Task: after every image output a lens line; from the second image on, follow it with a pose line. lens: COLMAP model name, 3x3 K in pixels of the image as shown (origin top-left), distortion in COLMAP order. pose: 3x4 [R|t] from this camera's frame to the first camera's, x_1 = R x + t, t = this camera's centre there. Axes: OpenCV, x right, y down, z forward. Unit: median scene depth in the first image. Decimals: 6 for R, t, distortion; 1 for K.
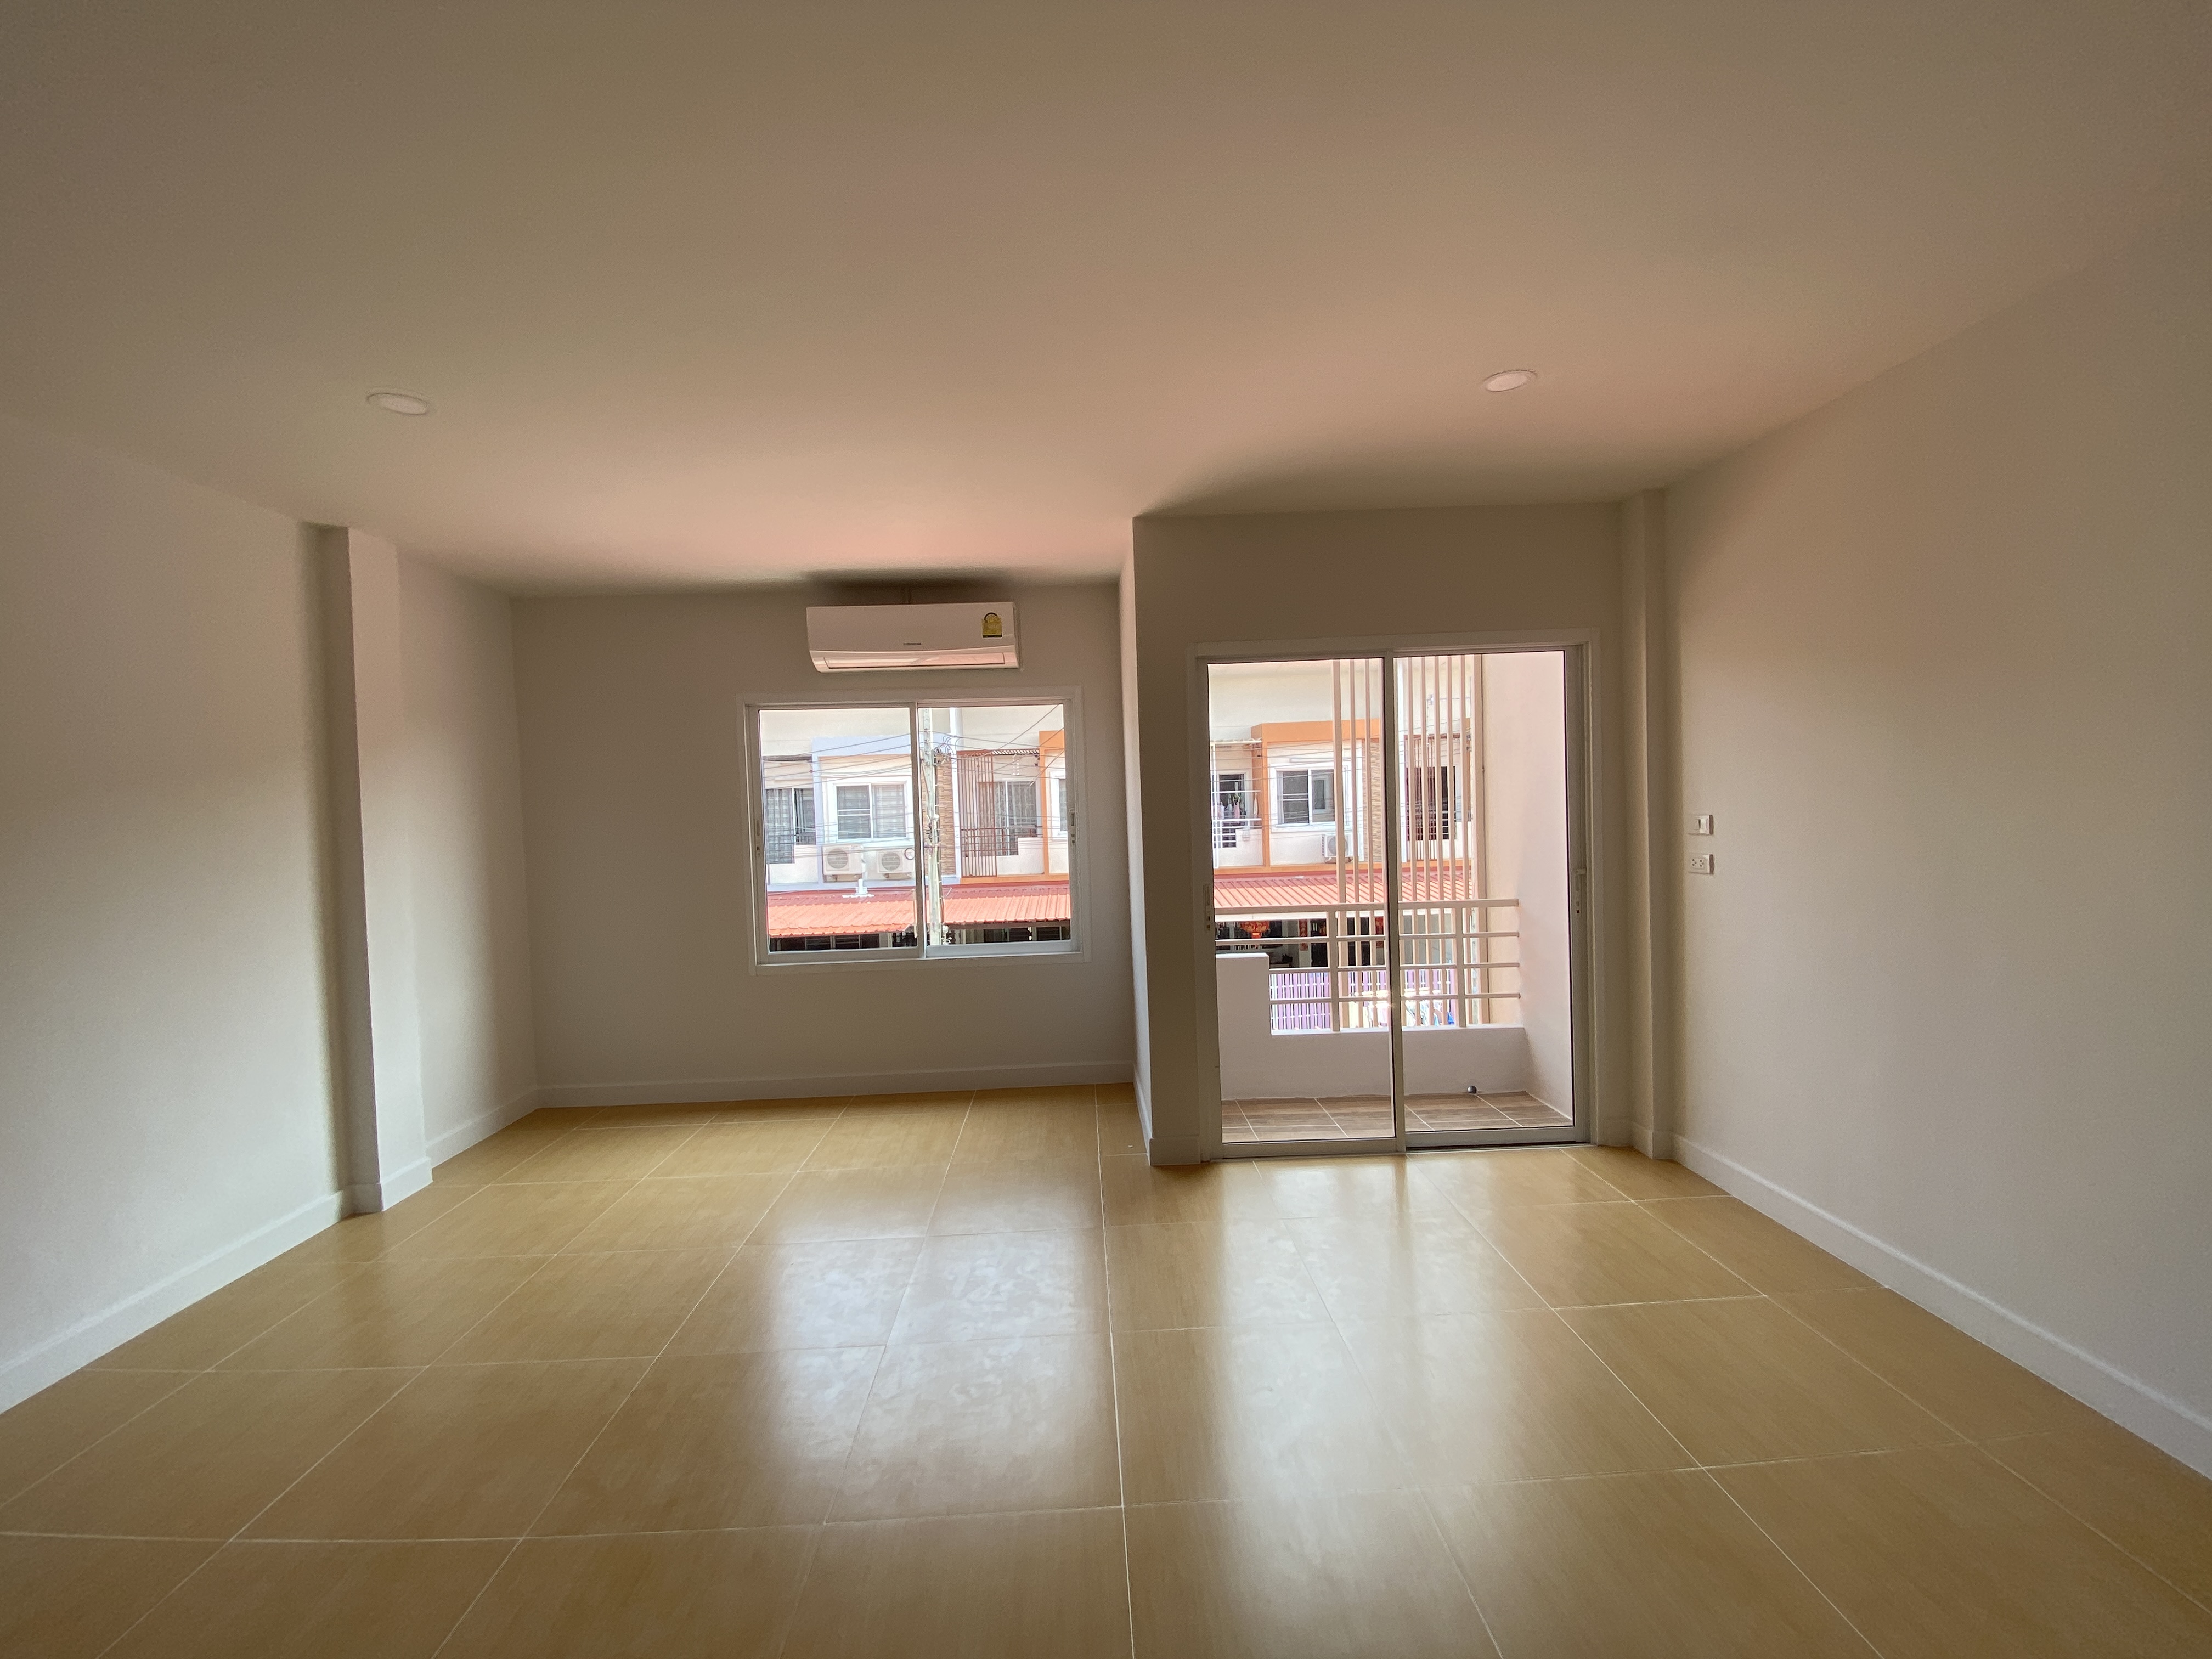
lens RADIAL K [[872.3, 0, 1112.8], [0, 872.3, 820.2], [0, 0, 1]] dist [-0.032365, -0.001332]
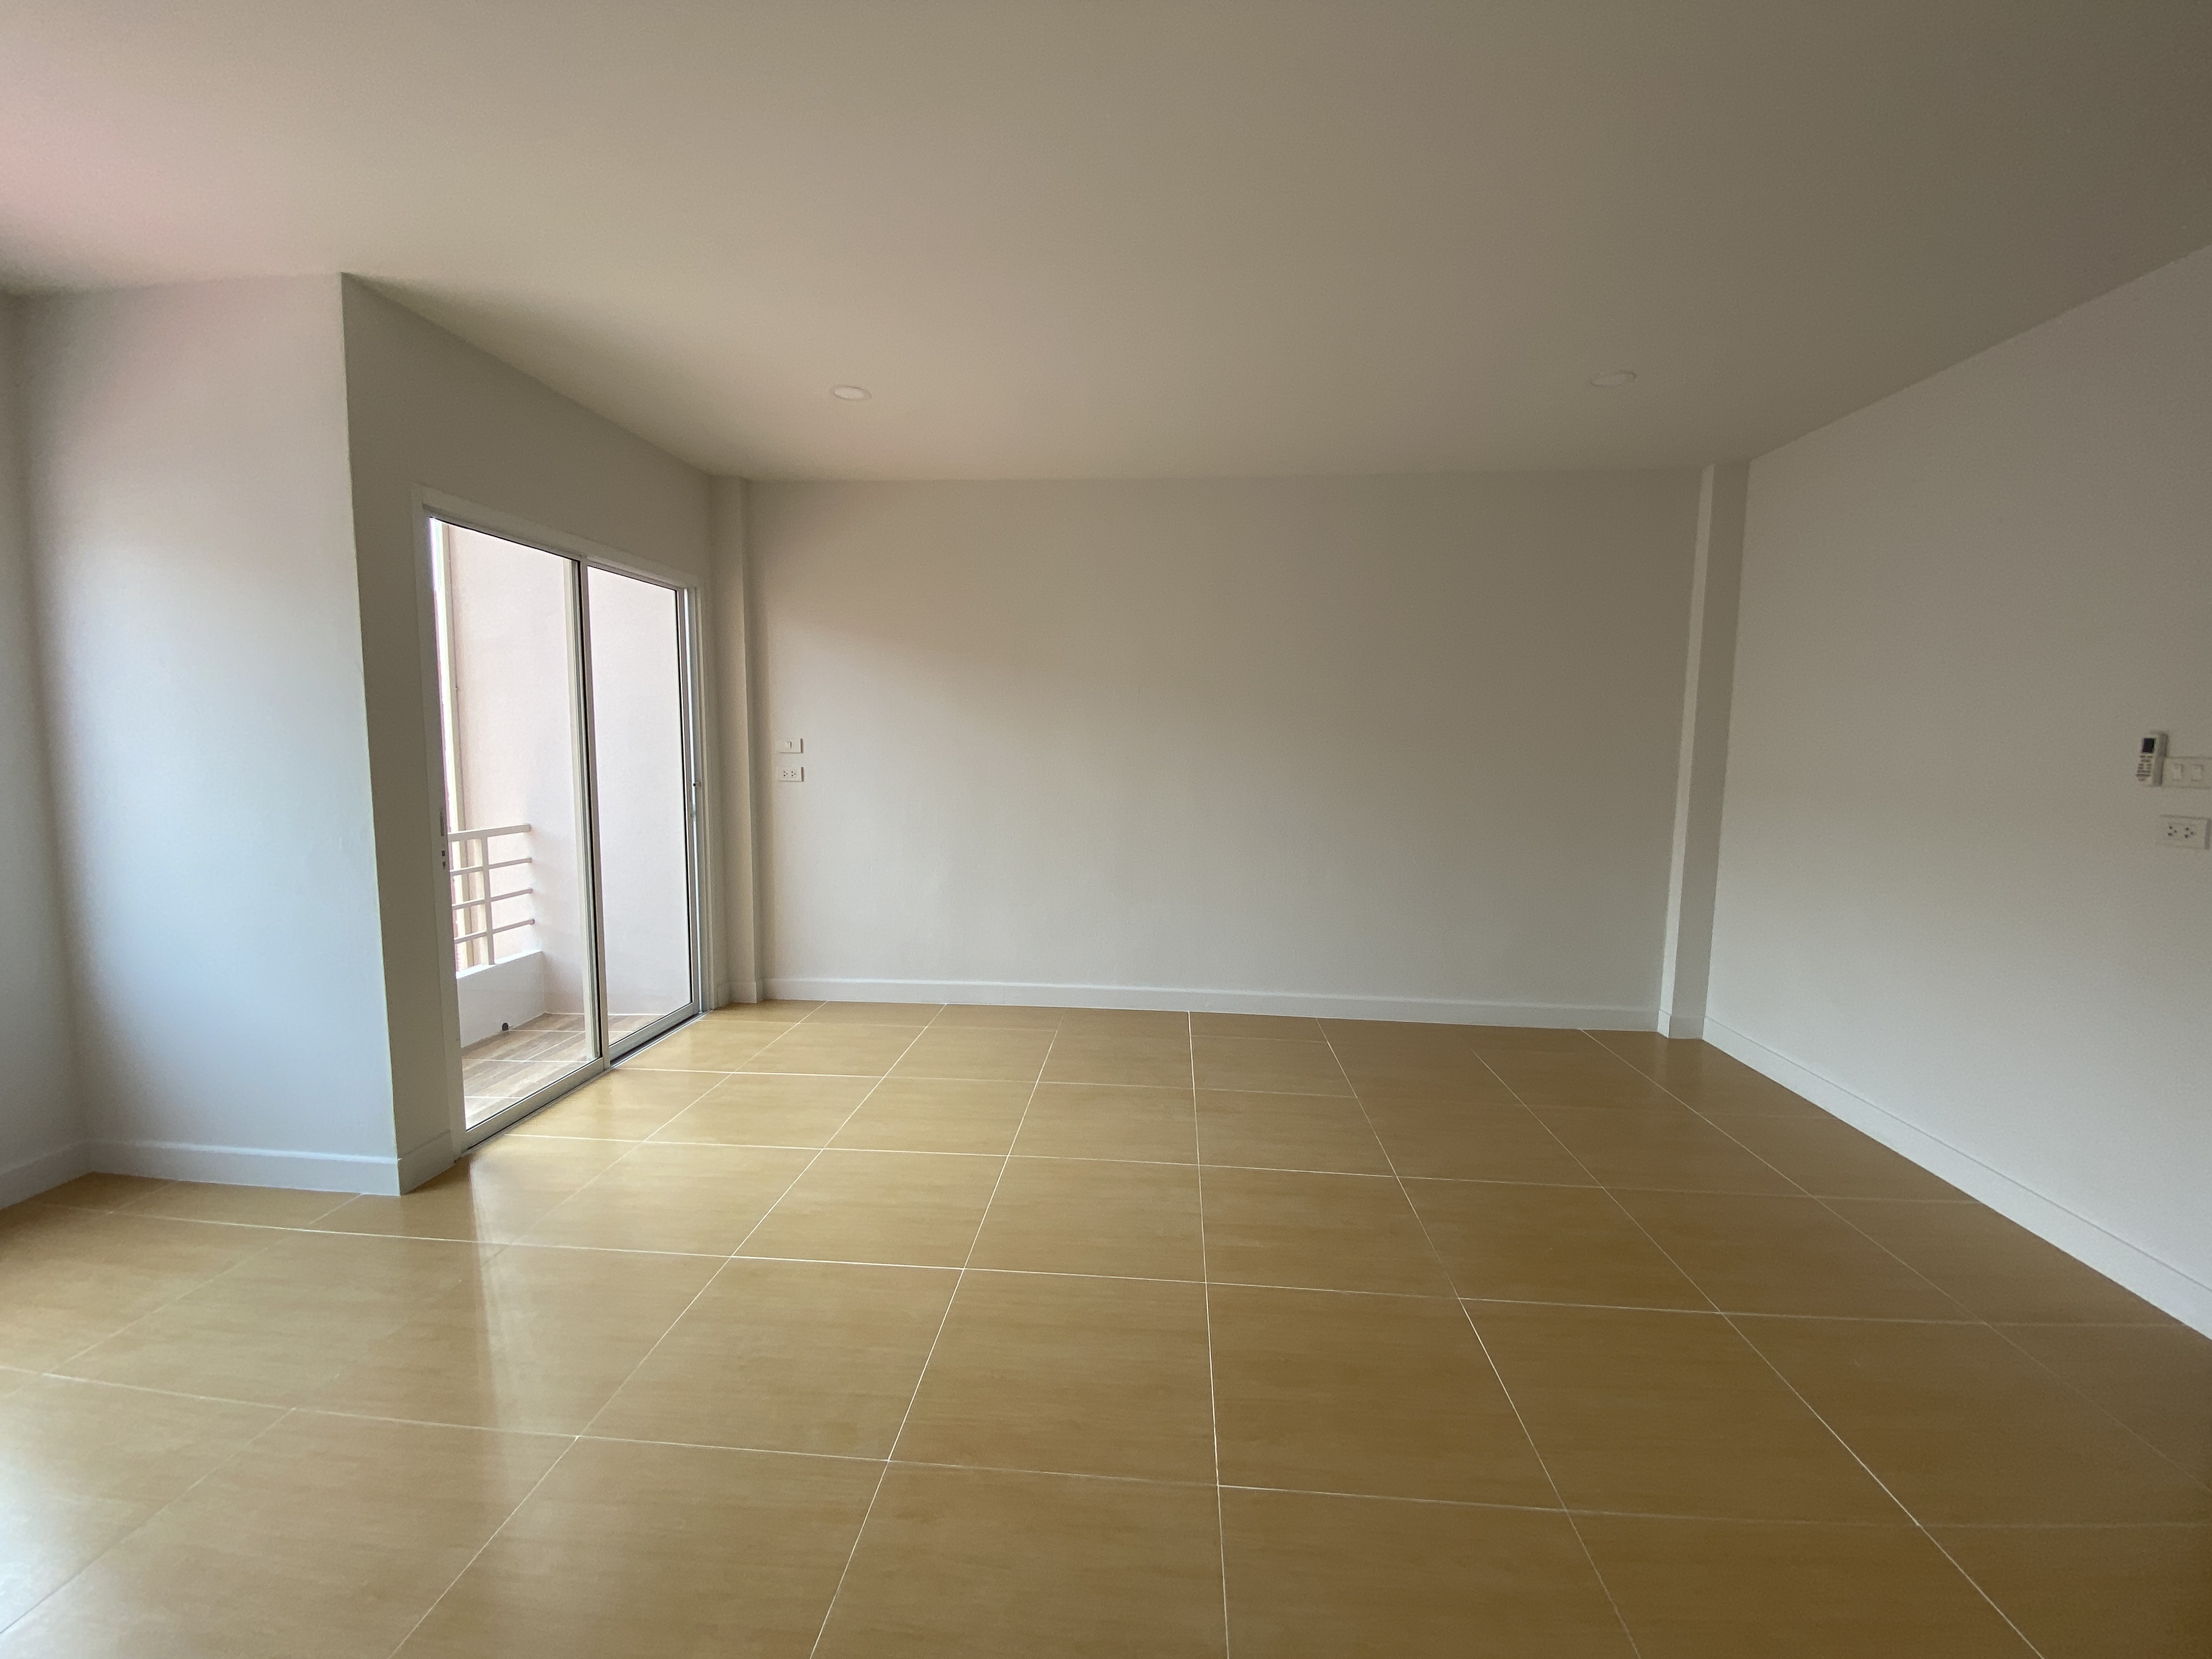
lens RADIAL K [[872.3, 0, 1108.8], [0, 872.3, 833.1], [0, 0, 1]] dist [-0.032365, -0.001332]
pose [[0.080644, -0.068411, 0.994393, -0.523277], [0.002221, 0.997652, 0.068455, 0.040698], [-0.996741, -0.003312, 0.080606, 0.301297]]
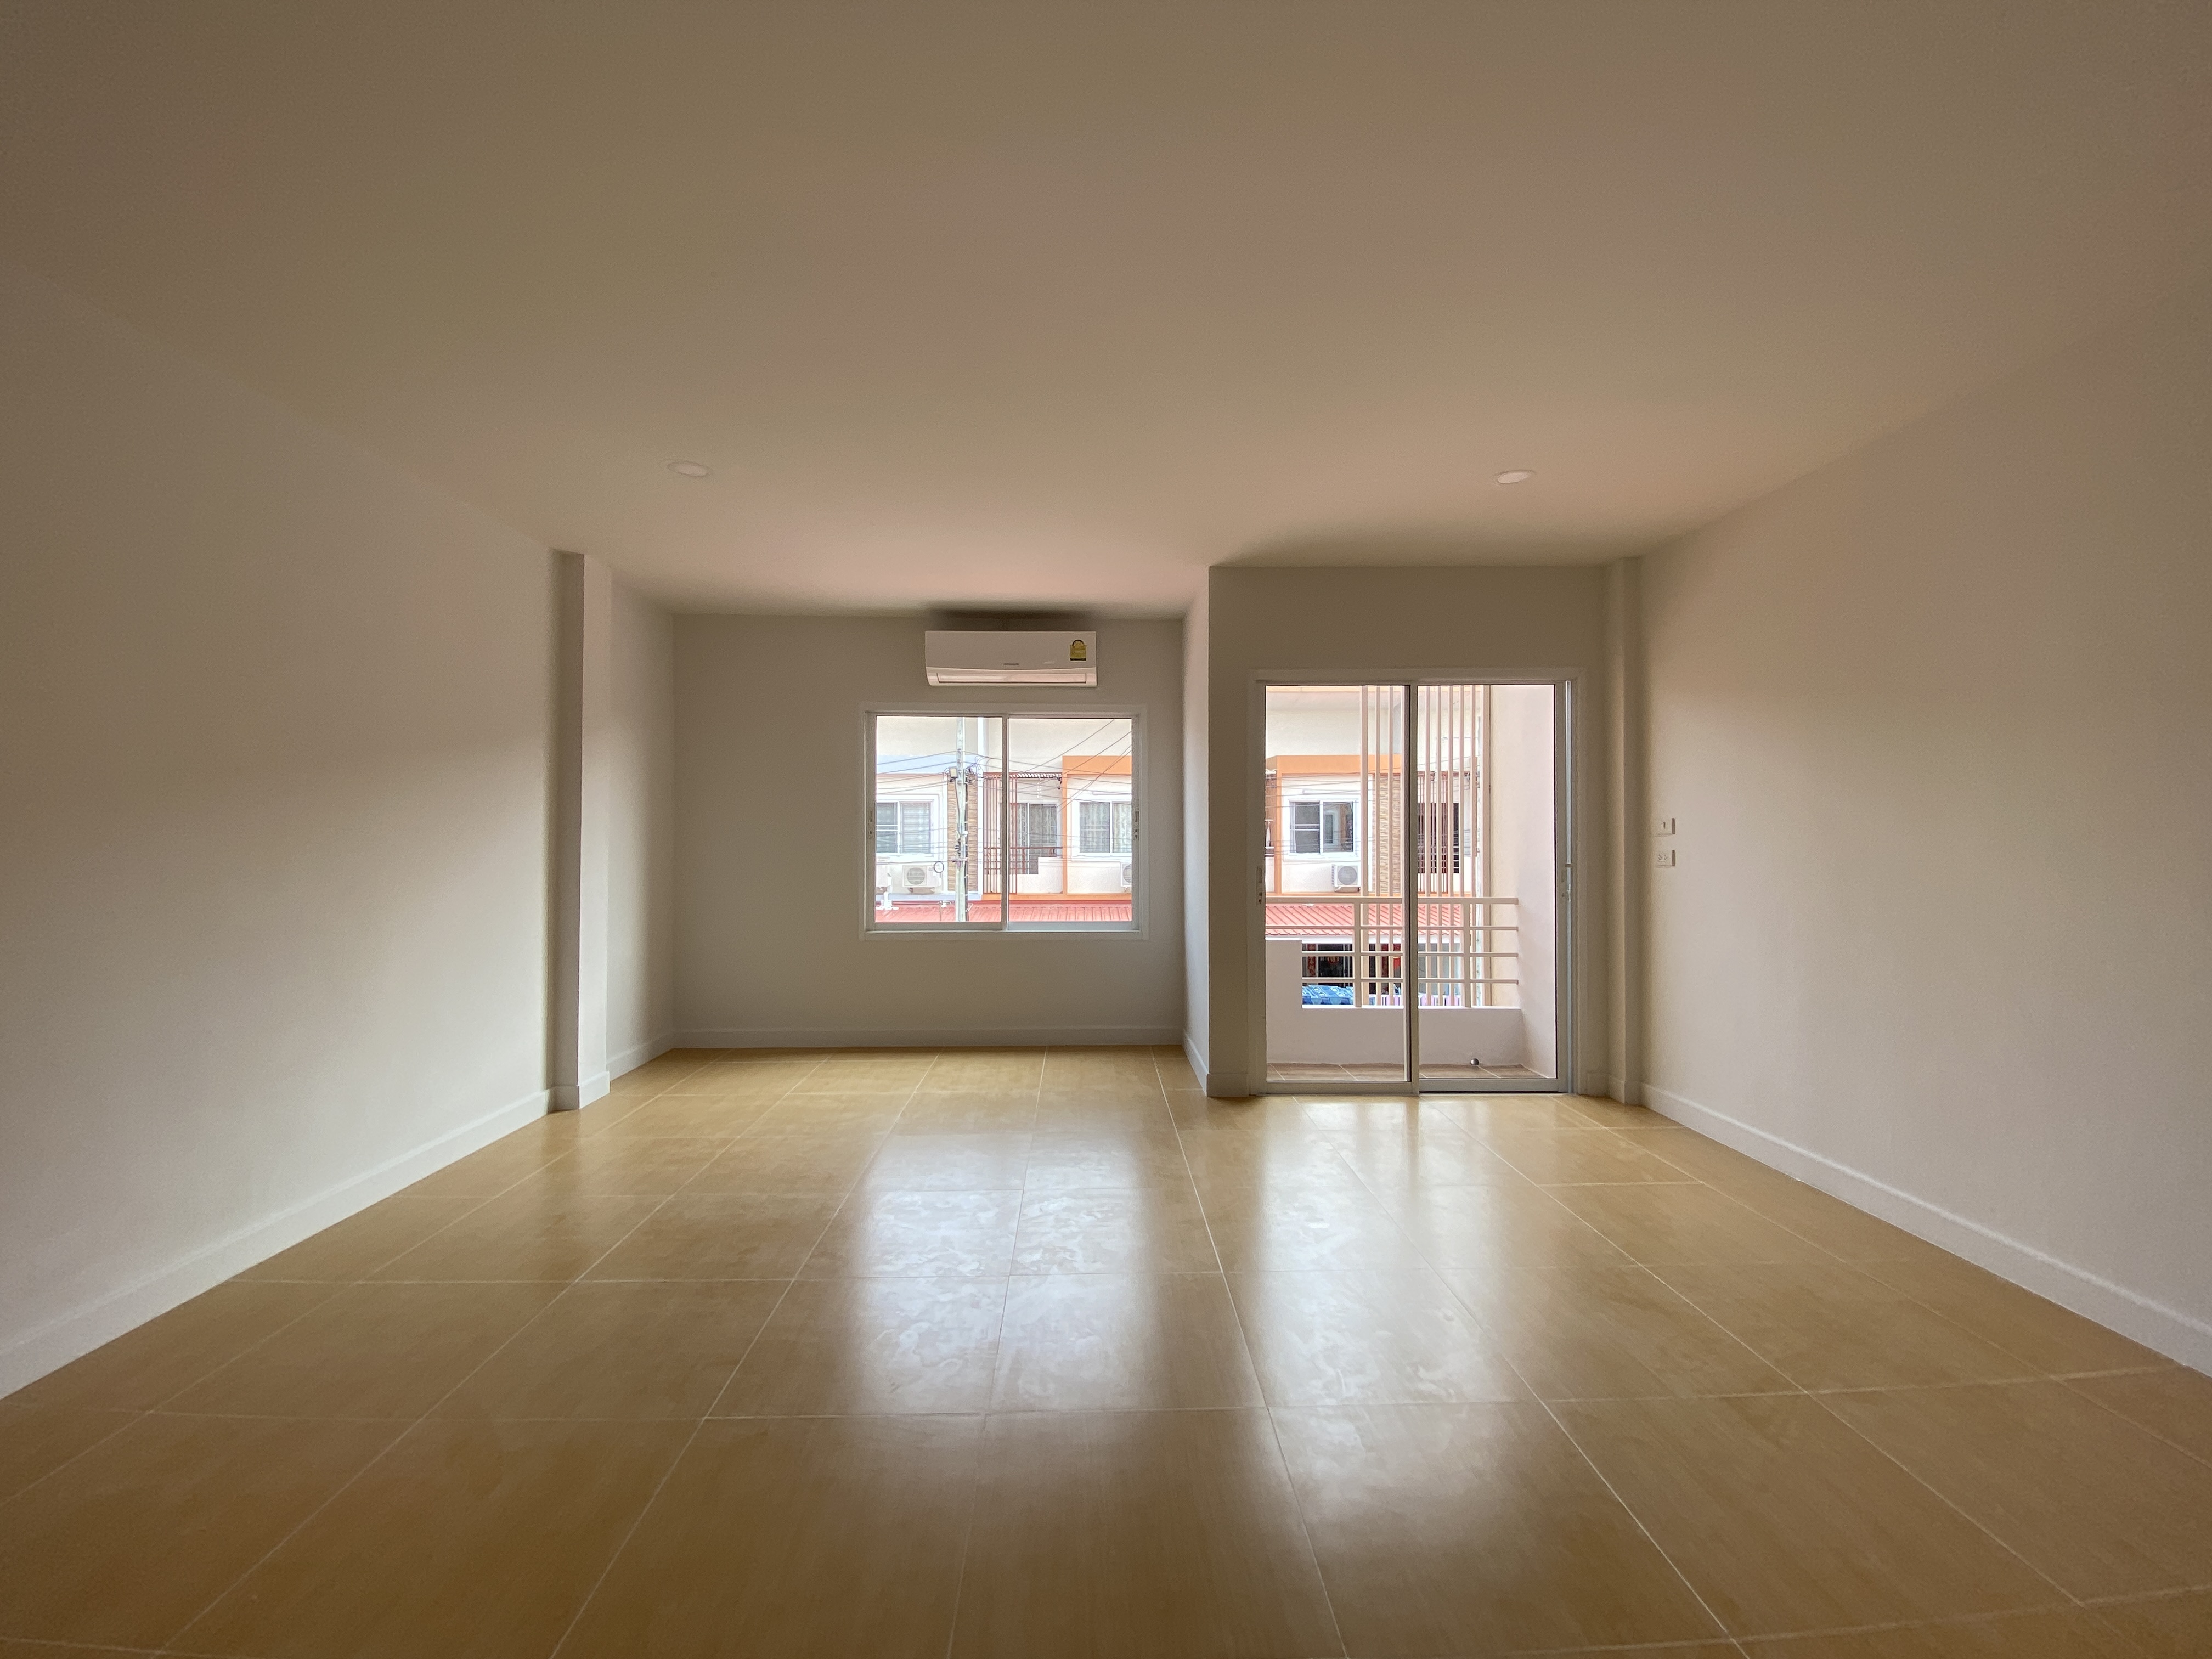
lens RADIAL K [[872.3, 0, 1101.2], [0, 872.3, 824.1], [0, 0, 1]] dist [-0.032365, -0.001332]
pose [[0.999277, 0.032726, -0.019355, -0.081862], [-0.033312, 0.998972, -0.030734, 0.053400], [0.018329, 0.031357, 0.999340, -0.199946]]
